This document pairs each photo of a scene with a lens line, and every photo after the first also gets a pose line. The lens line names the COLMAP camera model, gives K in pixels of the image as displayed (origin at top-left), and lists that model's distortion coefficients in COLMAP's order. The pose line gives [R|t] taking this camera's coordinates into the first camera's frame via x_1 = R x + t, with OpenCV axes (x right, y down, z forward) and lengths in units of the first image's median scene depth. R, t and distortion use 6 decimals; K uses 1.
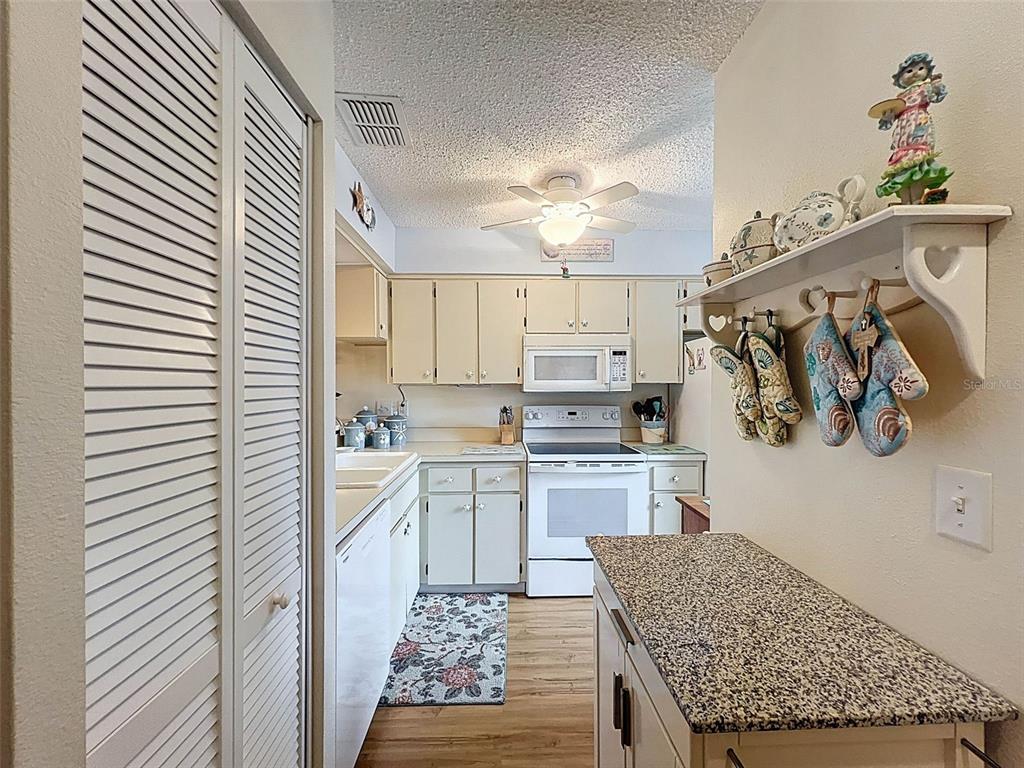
lens RADIAL K [[414.3, 0, 512.0], [0, 414.3, 384.0], [0, 0, 1]] dist [-0.000154, -0.000033]
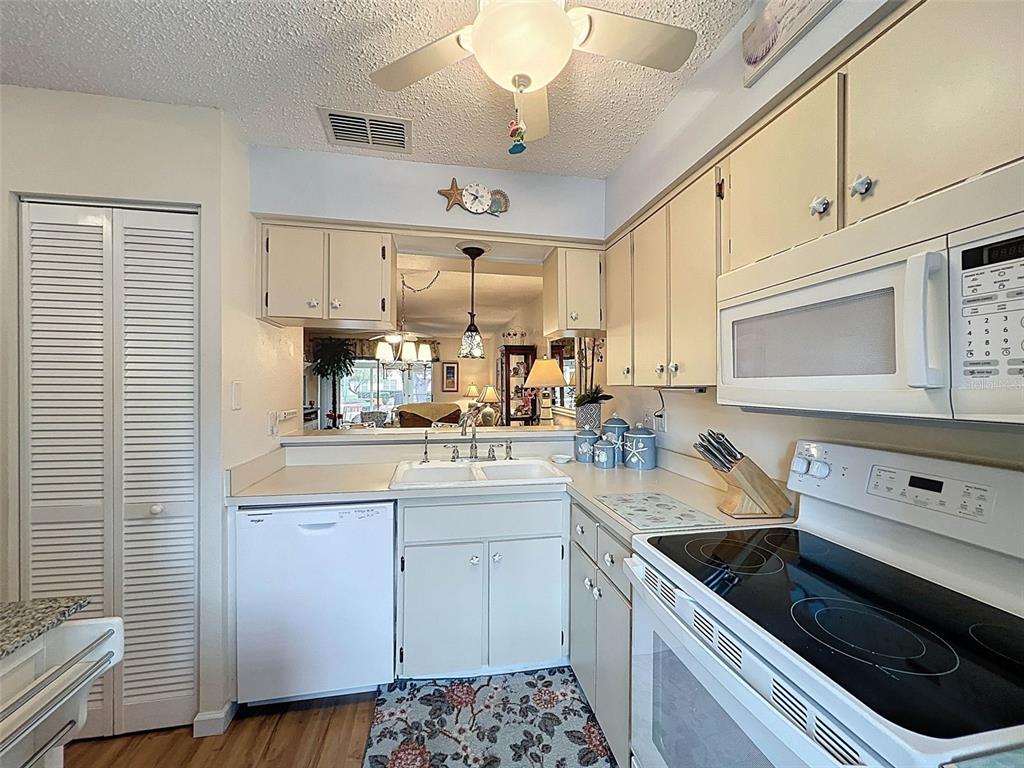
lens RADIAL K [[414.3, 0, 512.0], [0, 414.3, 384.0], [0, 0, 1]] dist [-0.000154, -0.000033]
pose [[0.155181, 0.001390, -0.987885, 0.554373], [-0.006740, 0.999977, 0.000348, -0.002154], [0.987863, 0.006604, 0.155187, 0.887550]]
